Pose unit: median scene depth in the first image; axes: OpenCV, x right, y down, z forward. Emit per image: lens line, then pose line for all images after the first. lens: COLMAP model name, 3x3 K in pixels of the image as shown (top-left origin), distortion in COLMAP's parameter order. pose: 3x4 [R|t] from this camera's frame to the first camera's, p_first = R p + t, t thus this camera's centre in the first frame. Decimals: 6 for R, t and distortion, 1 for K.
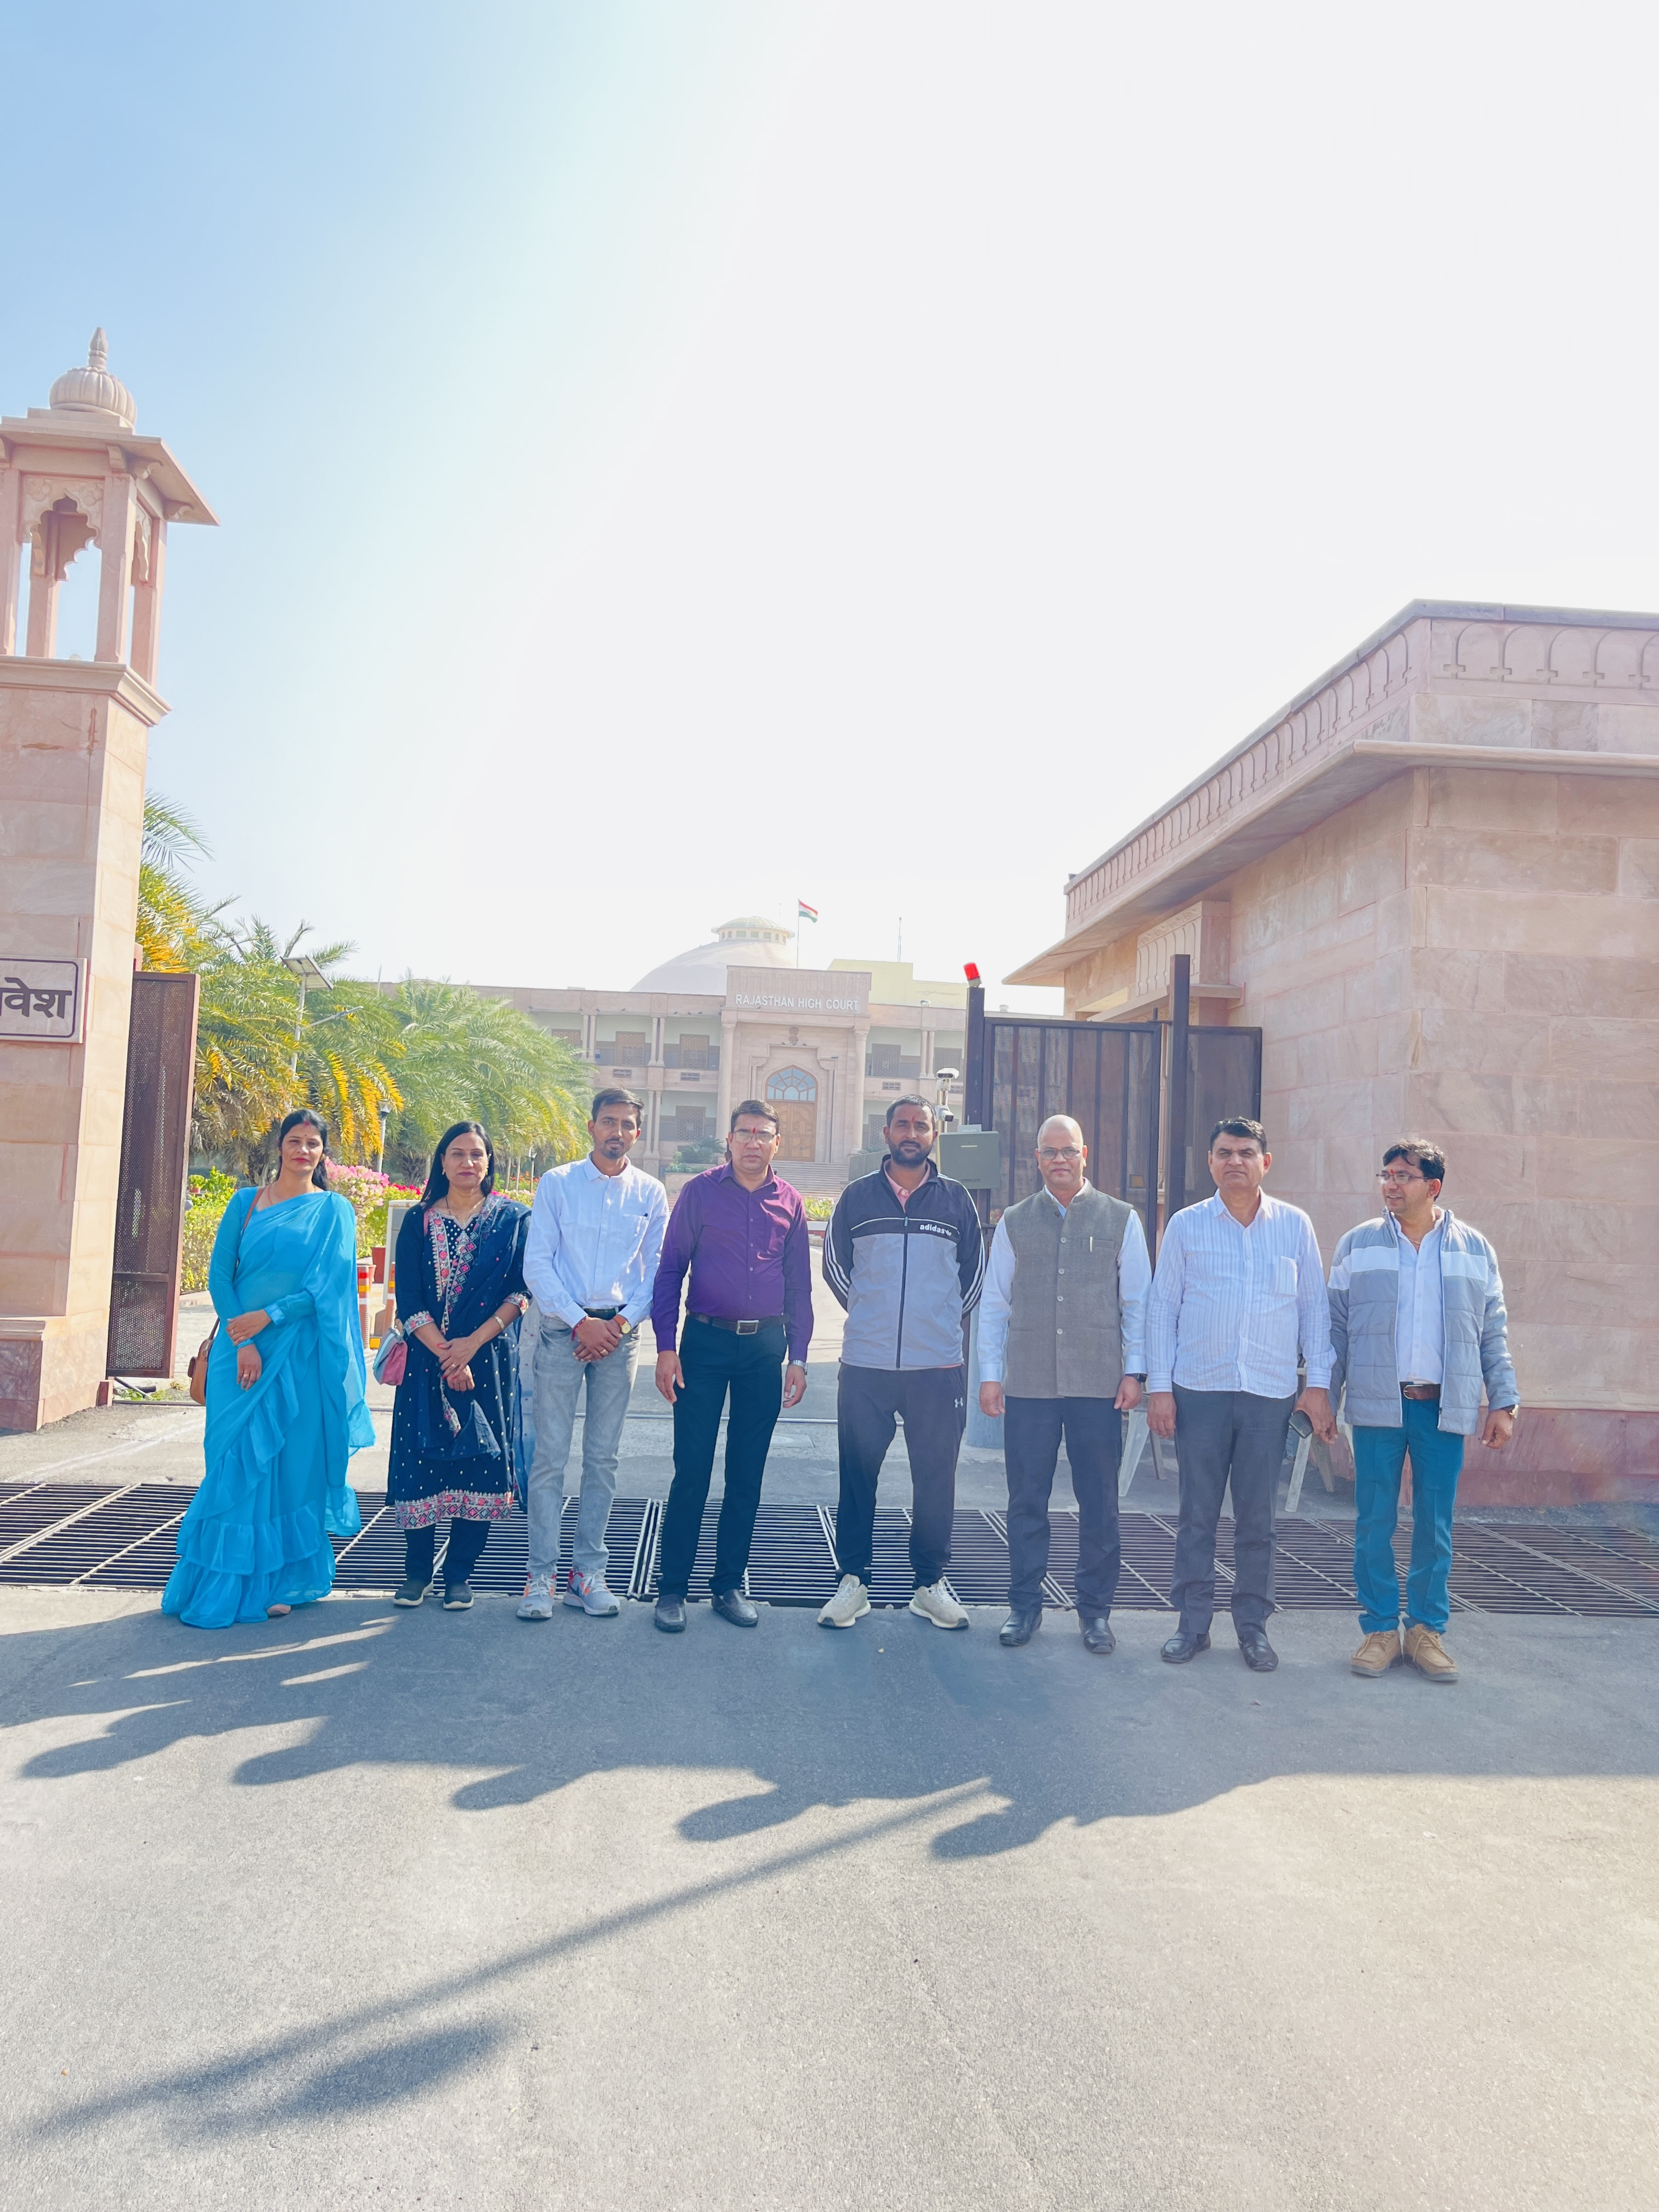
lens RADIAL K [[1749.4, 0, 843.6], [0, 1749.4, 1073.9], [0, 0, 1]] dist [0.051205, -0.073639]
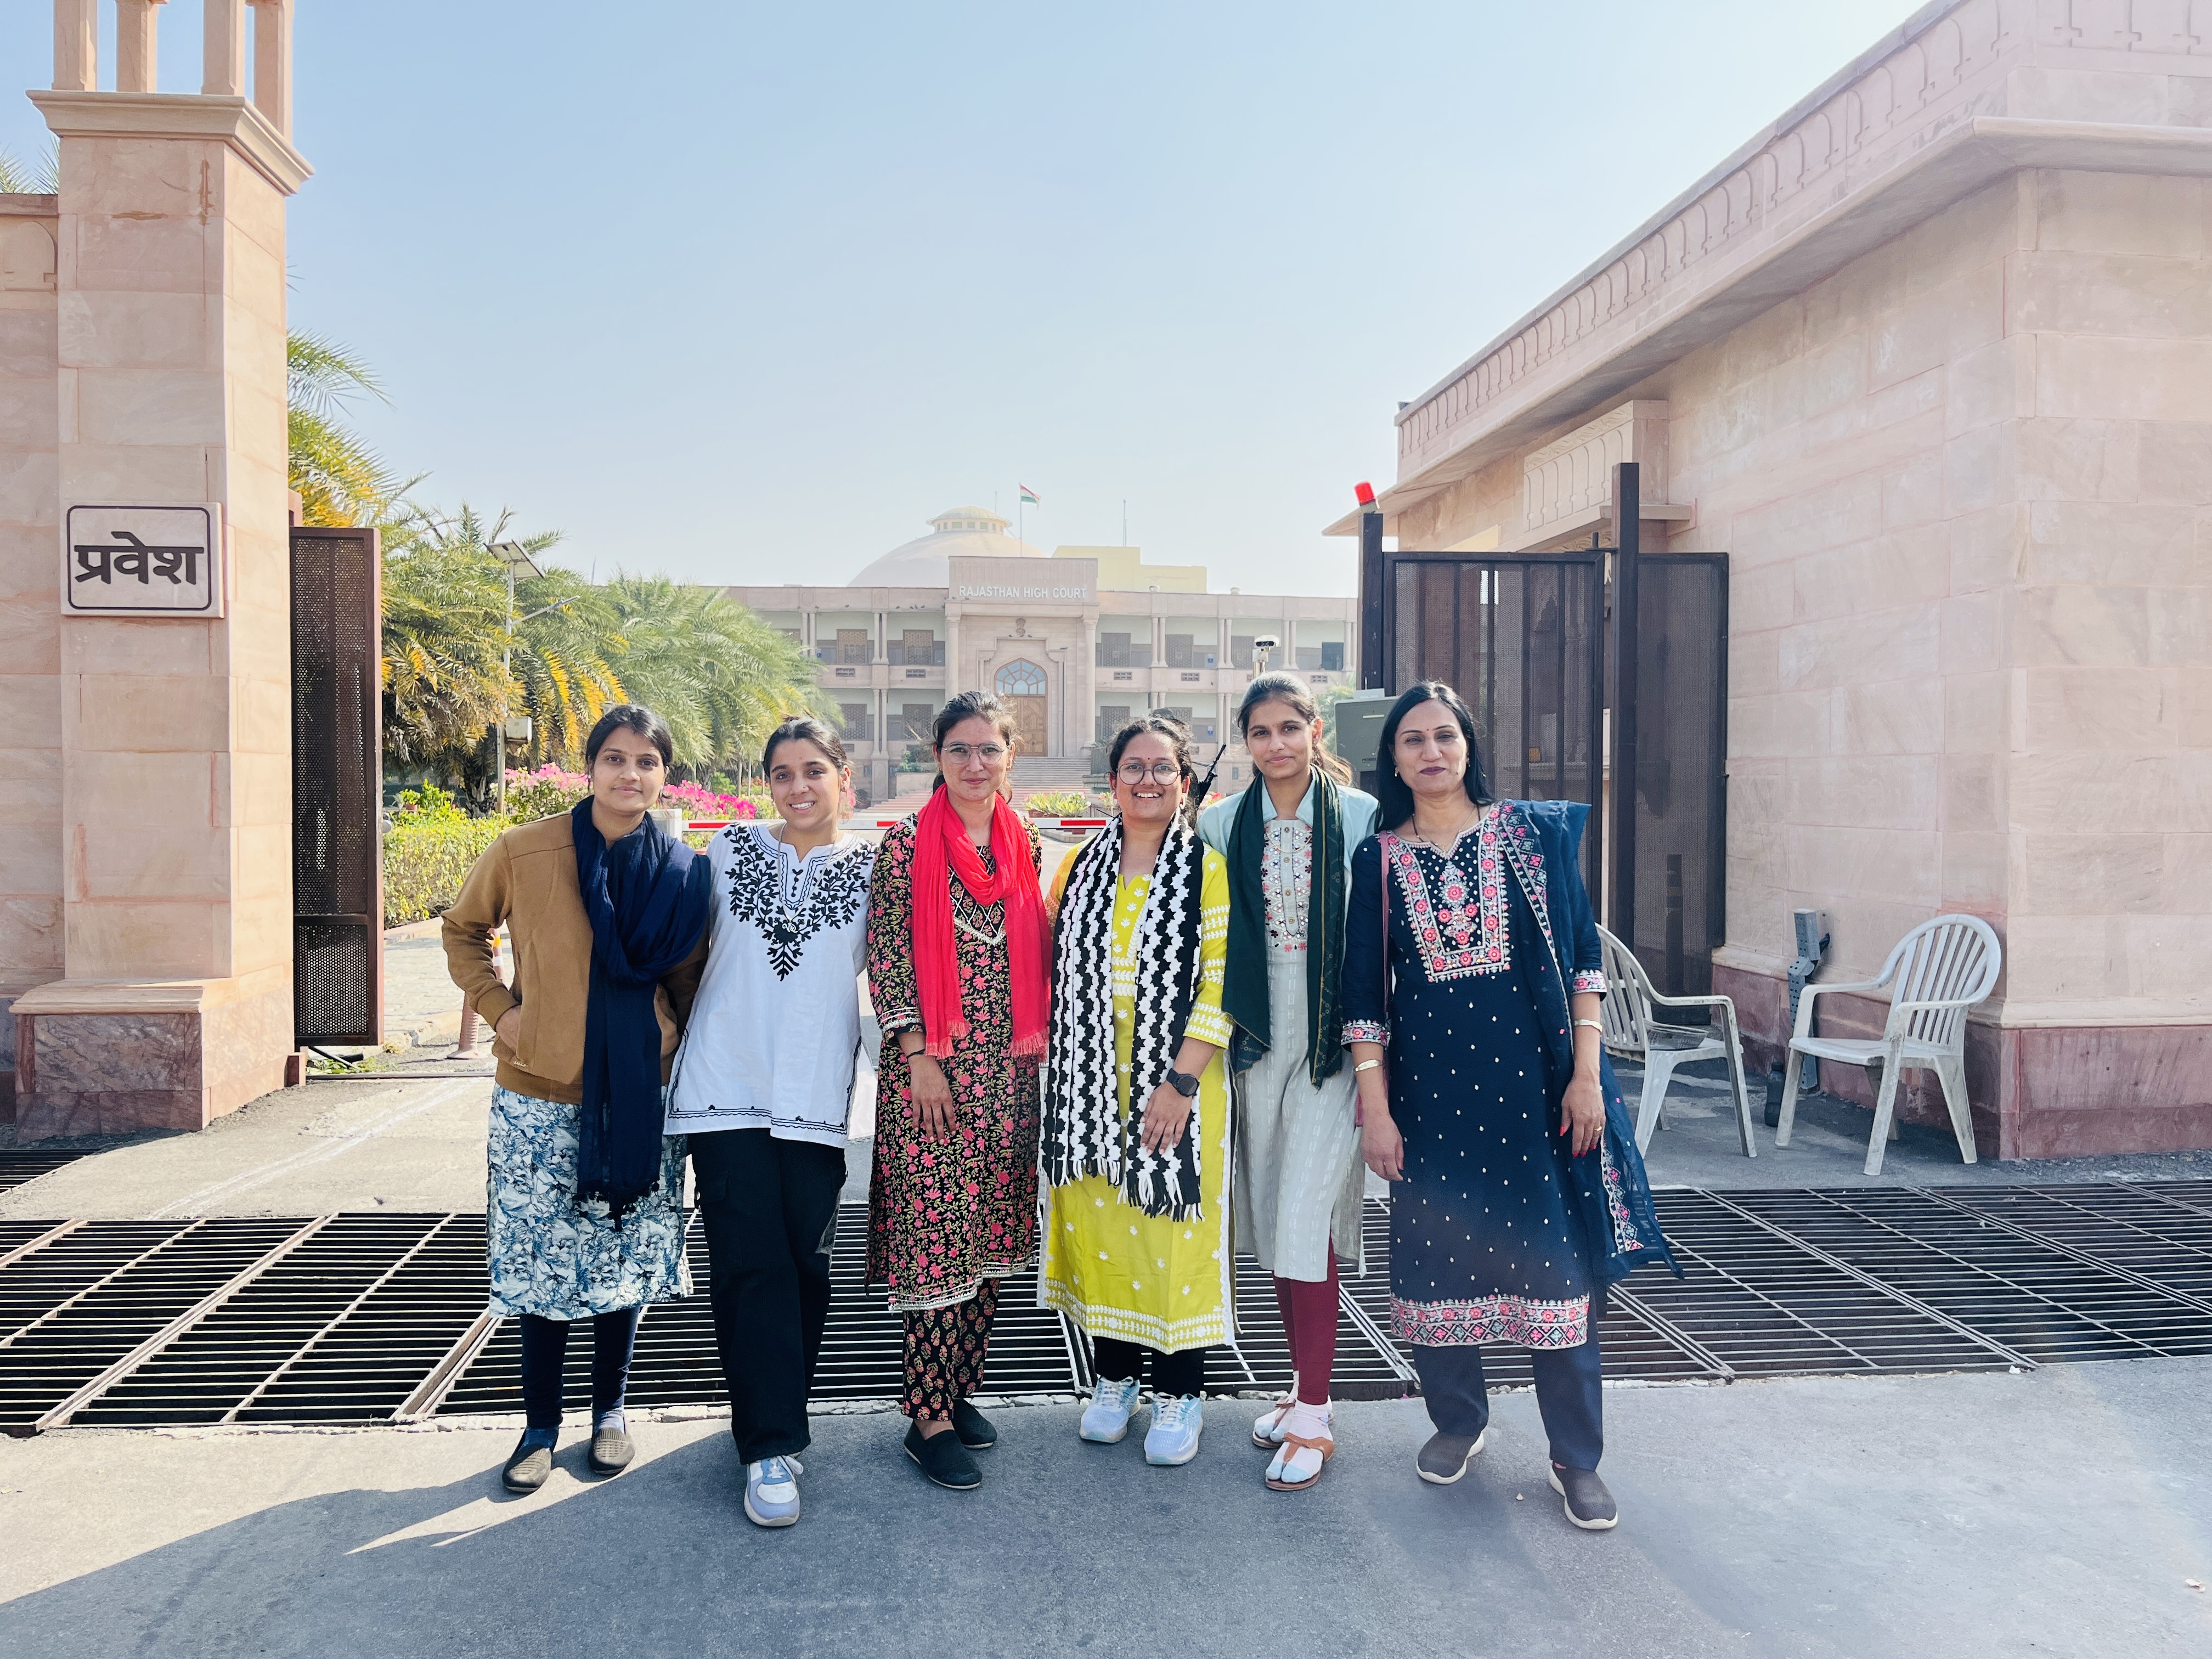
lens RADIAL K [[1749.4, 0, 1099.3], [0, 1749.4, 827.1], [0, 0, 1]] dist [0.051205, -0.073639]
pose [[0.999105, -0.038001, 0.018593, -0.071582], [0.036154, 0.995172, 0.091249, 0.015290], [-0.021970, -0.090495, 0.995654, 0.218364]]
